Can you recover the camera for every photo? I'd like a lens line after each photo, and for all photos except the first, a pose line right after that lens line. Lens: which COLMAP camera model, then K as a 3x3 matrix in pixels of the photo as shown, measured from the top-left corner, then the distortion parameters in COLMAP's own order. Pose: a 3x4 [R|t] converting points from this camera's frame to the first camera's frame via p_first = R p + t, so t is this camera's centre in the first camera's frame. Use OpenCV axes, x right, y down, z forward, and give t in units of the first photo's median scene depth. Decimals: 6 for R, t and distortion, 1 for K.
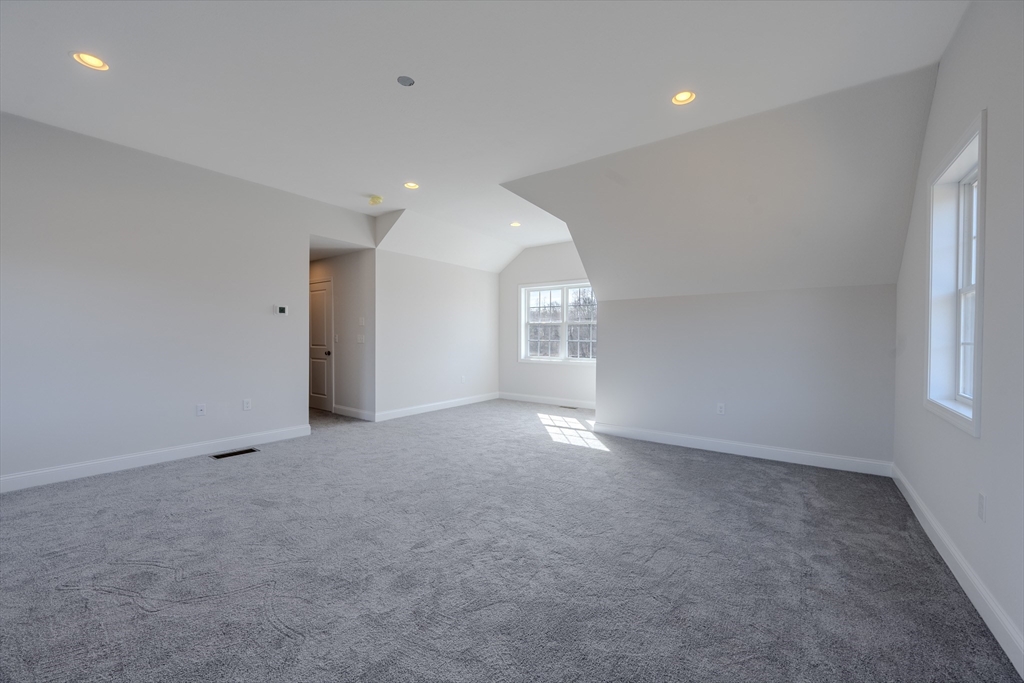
lens RADIAL K [[398.9, 0, 512.0], [0, 398.9, 341.5], [0, 0, 1]] dist [-0.001106, -0.000085]
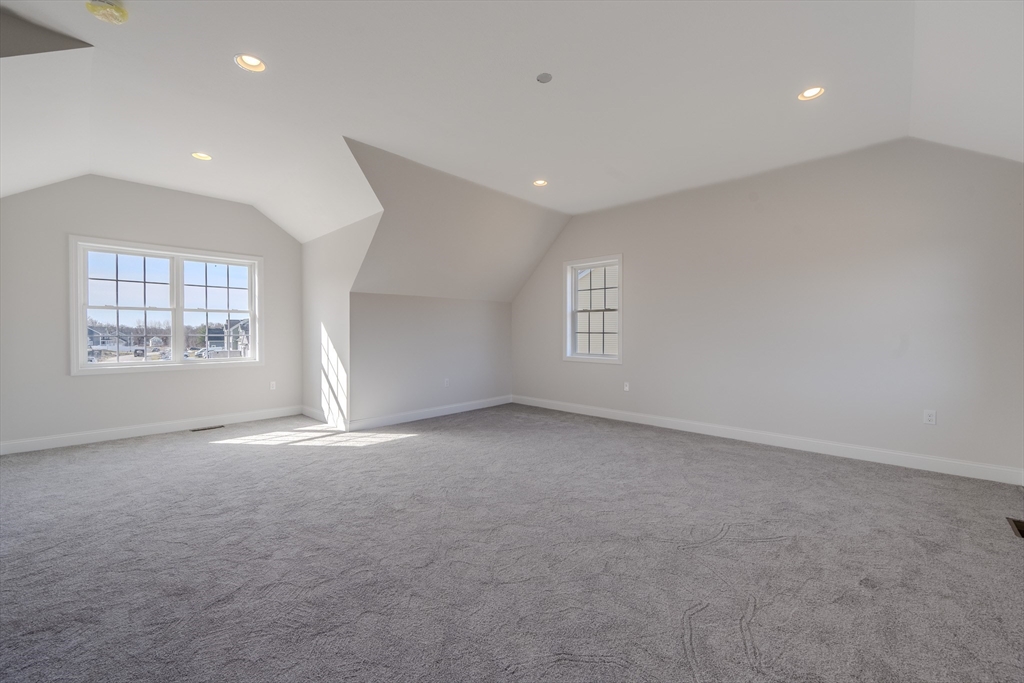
lens RADIAL K [[405.0, 0, 503.7], [0, 405.0, 335.8], [0, 0, 1]] dist [0.000225, -0.000014]
pose [[0.160500, -0.018156, 0.986869, -0.778733], [0.008498, 0.999819, 0.017012, -0.013060], [-0.986999, 0.005656, 0.160626, 0.562498]]
